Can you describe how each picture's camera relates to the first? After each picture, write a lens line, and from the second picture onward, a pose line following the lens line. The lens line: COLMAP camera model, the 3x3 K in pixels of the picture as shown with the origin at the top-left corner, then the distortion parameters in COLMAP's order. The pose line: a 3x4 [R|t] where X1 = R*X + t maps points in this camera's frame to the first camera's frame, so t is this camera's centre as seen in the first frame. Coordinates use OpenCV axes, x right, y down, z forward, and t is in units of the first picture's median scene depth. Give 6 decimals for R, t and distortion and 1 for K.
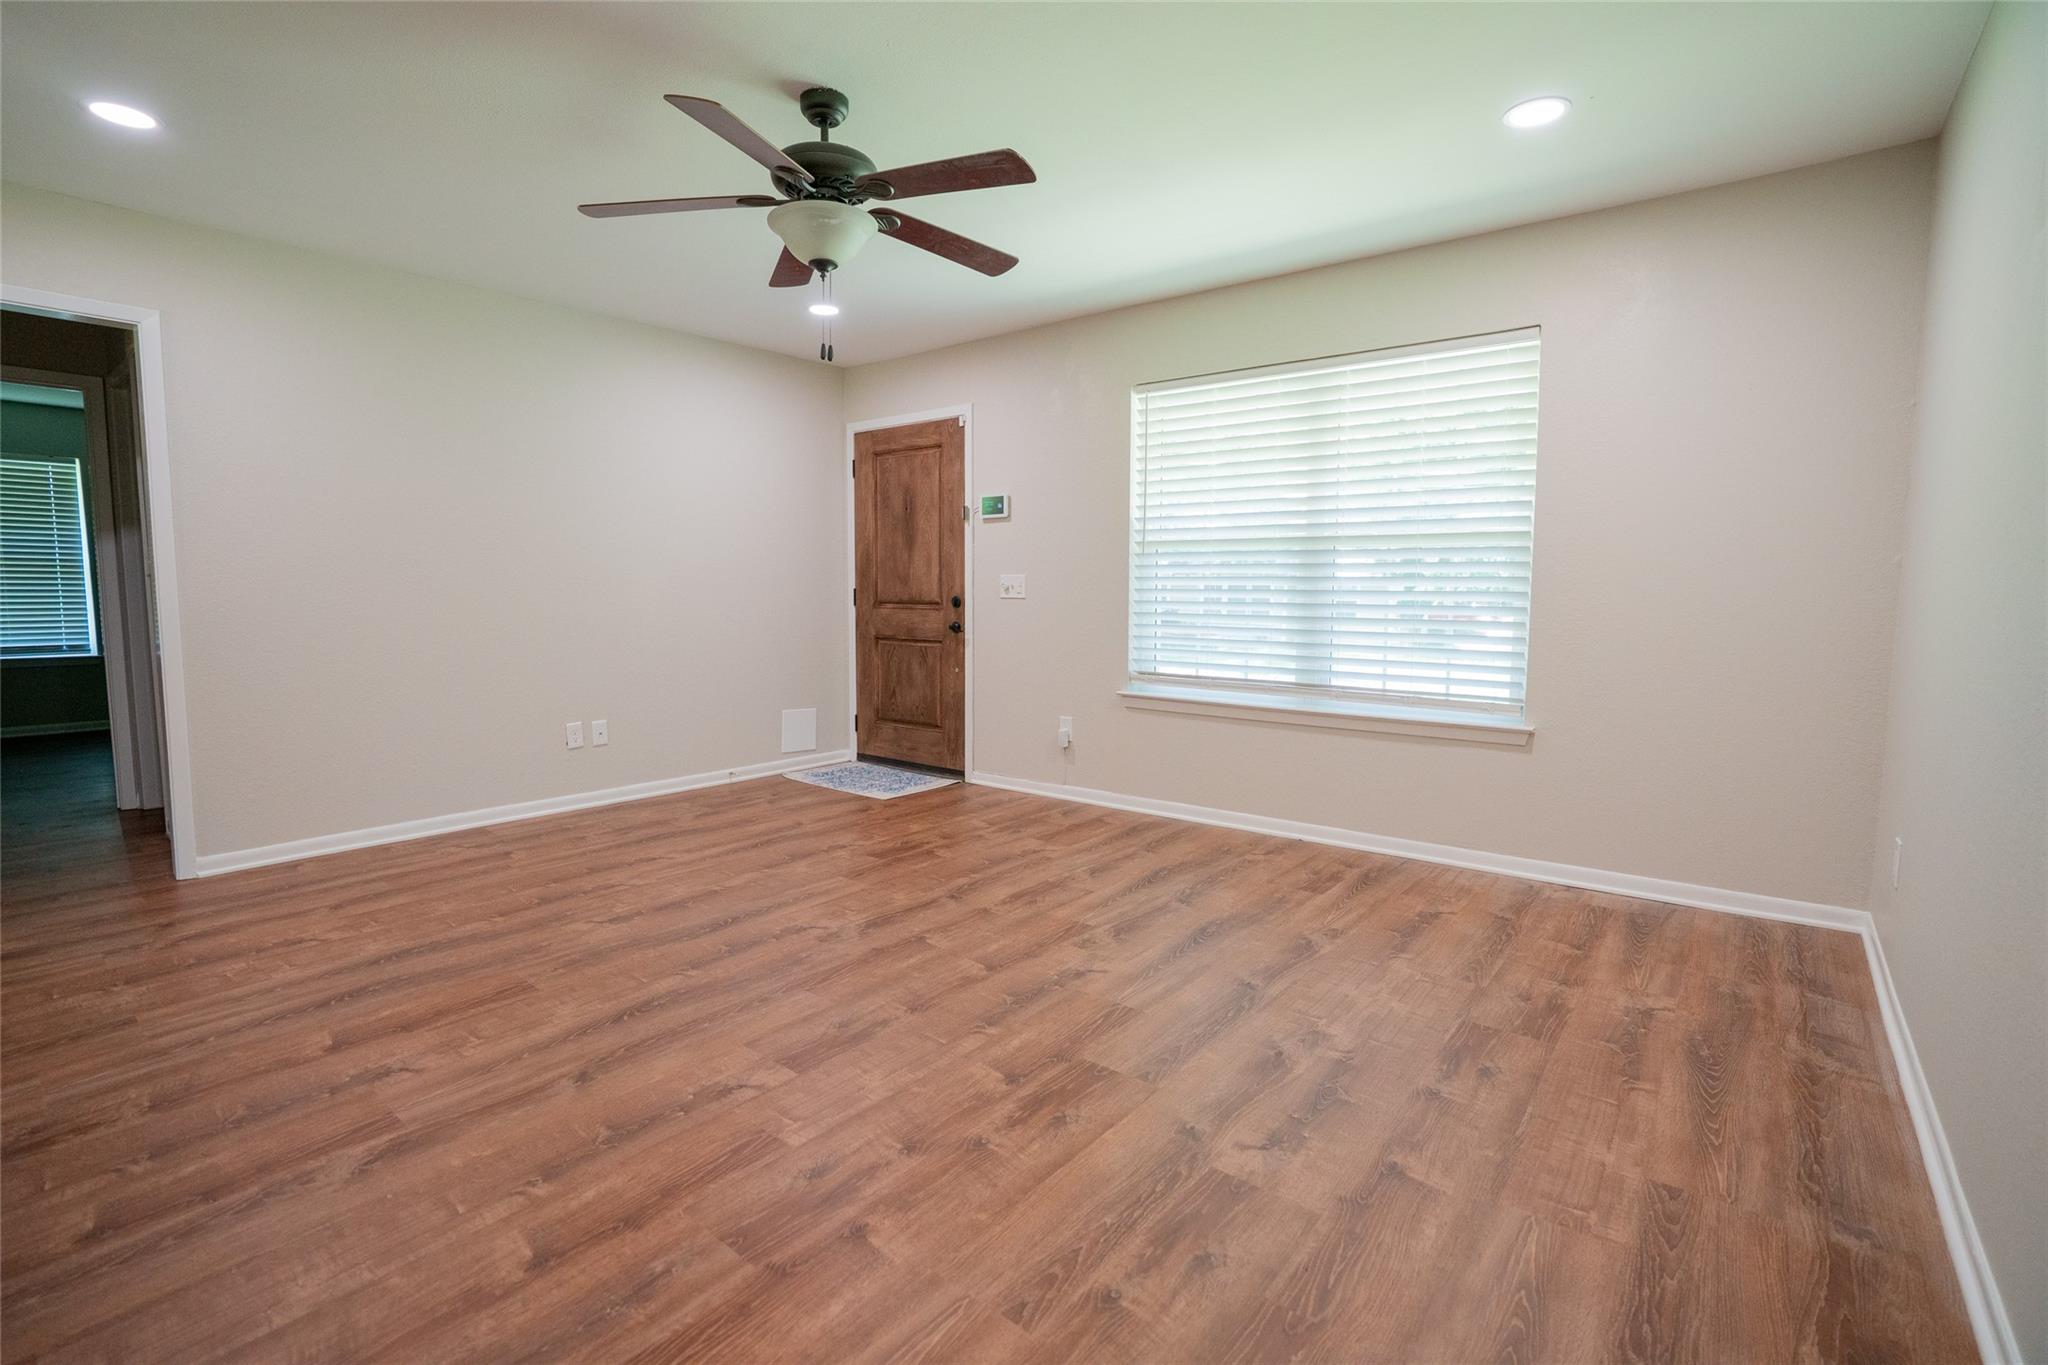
lens RADIAL K [[939.5, 0, 1014.3], [0, 939.5, 675.2], [0, 0, 1]] dist [-0.074624, 0.028829]
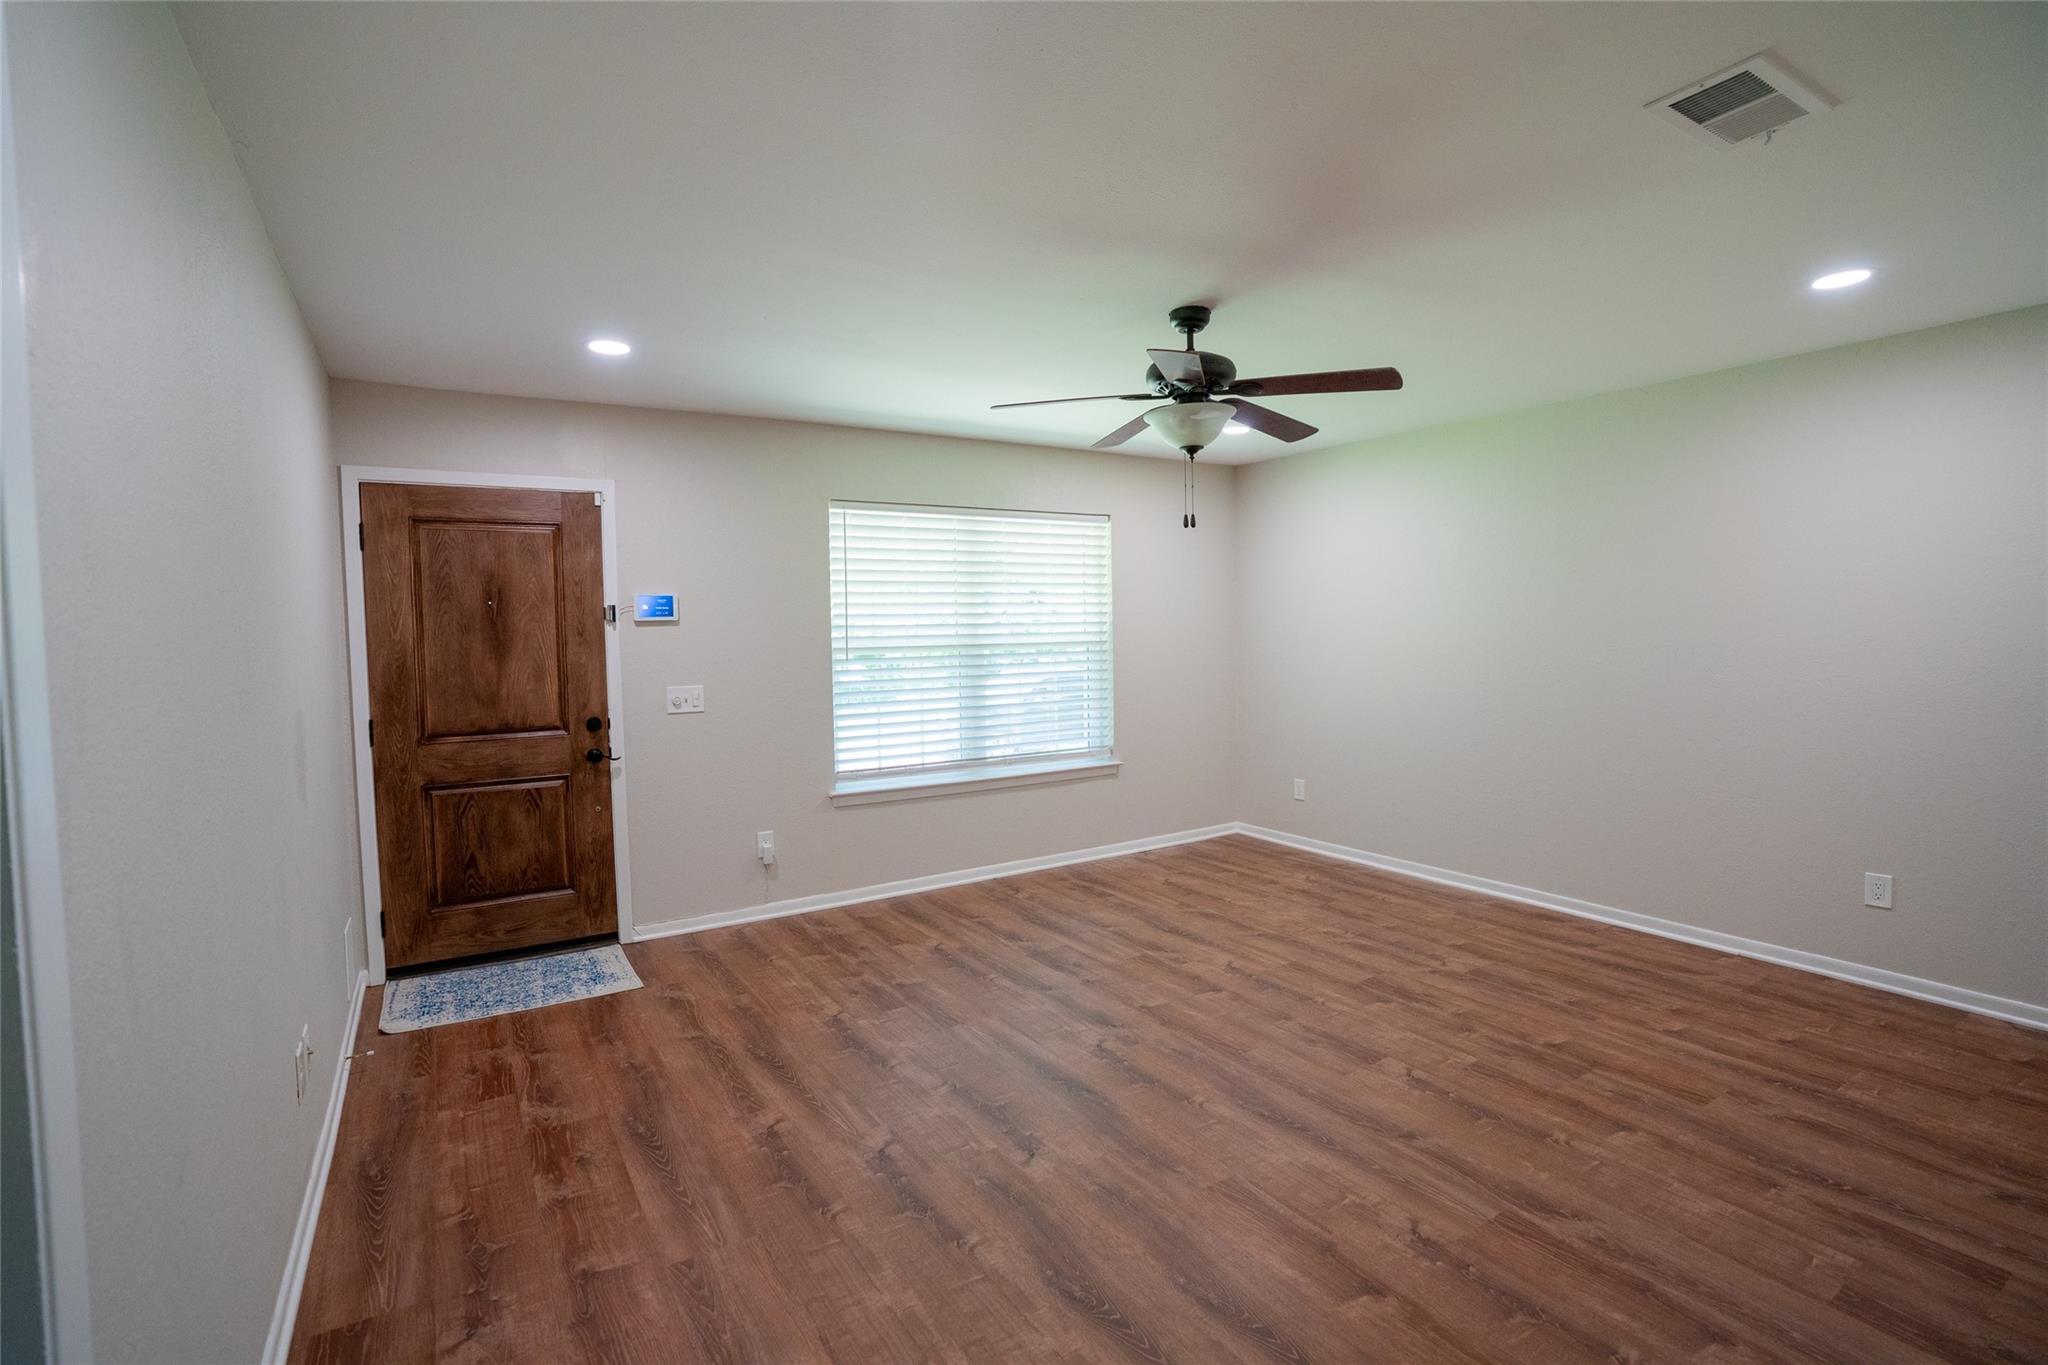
lens RADIAL K [[939.5, 0, 1014.3], [0, 939.5, 675.2], [0, 0, 1]] dist [-0.074624, 0.028829]
pose [[0.321763, -0.055650, 0.945183, -1.104515], [0.107121, 0.994001, 0.022058, -0.158040], [-0.940741, 0.094152, 0.325794, 0.655635]]
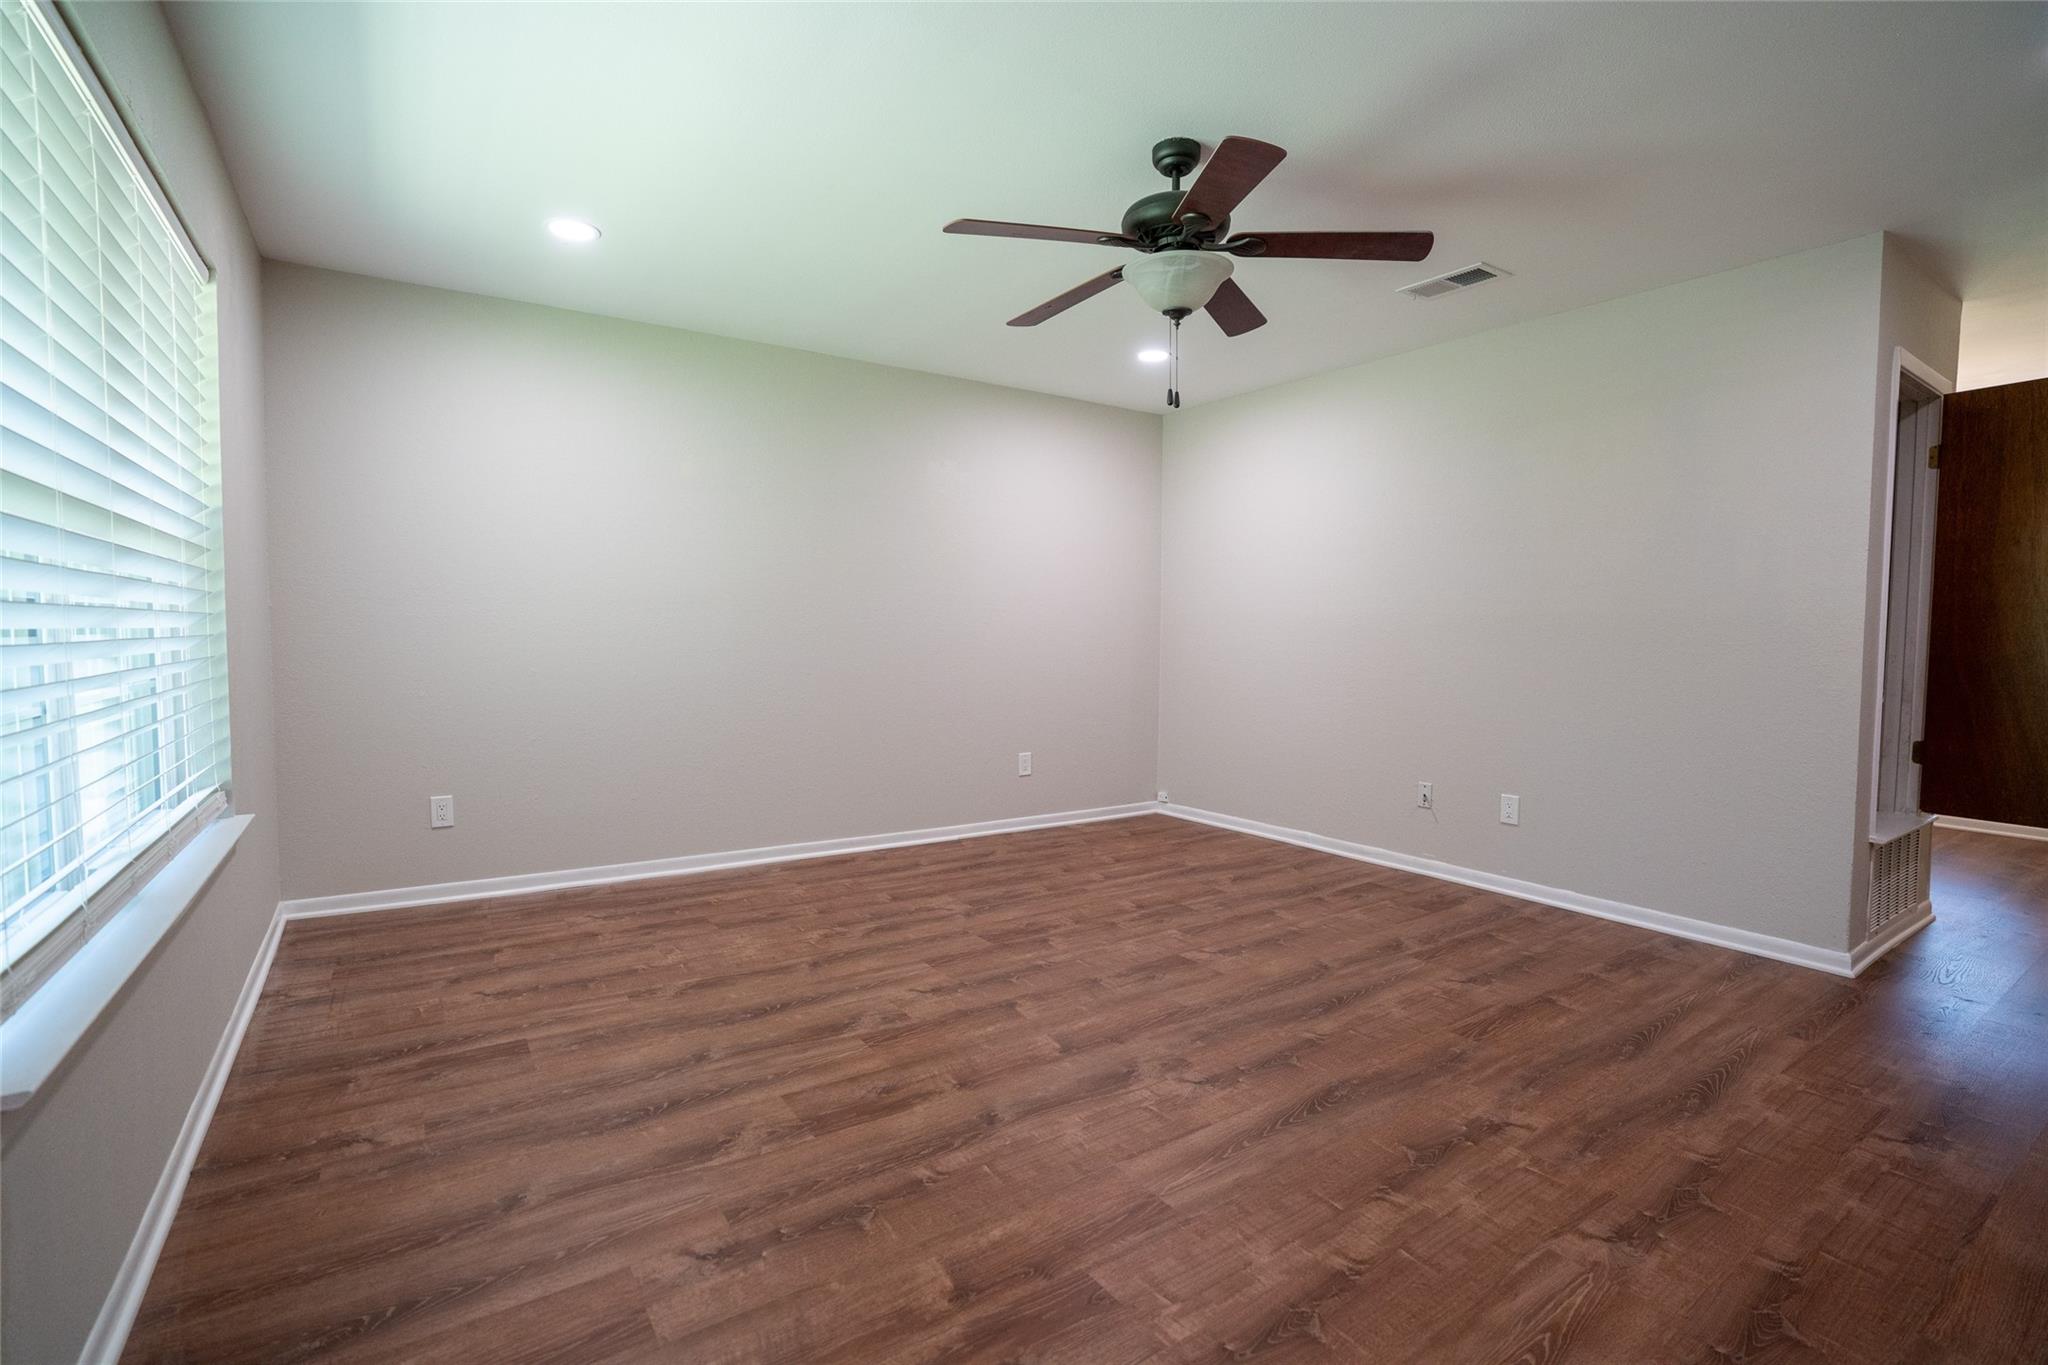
lens RADIAL K [[939.5, 0, 1014.3], [0, 939.5, 675.2], [0, 0, 1]] dist [-0.074624, 0.028829]
pose [[-0.956533, -0.025217, 0.290530, -0.261393], [0.016360, 0.990045, 0.139797, -0.155989], [-0.291163, 0.138474, -0.946599, 1.578537]]
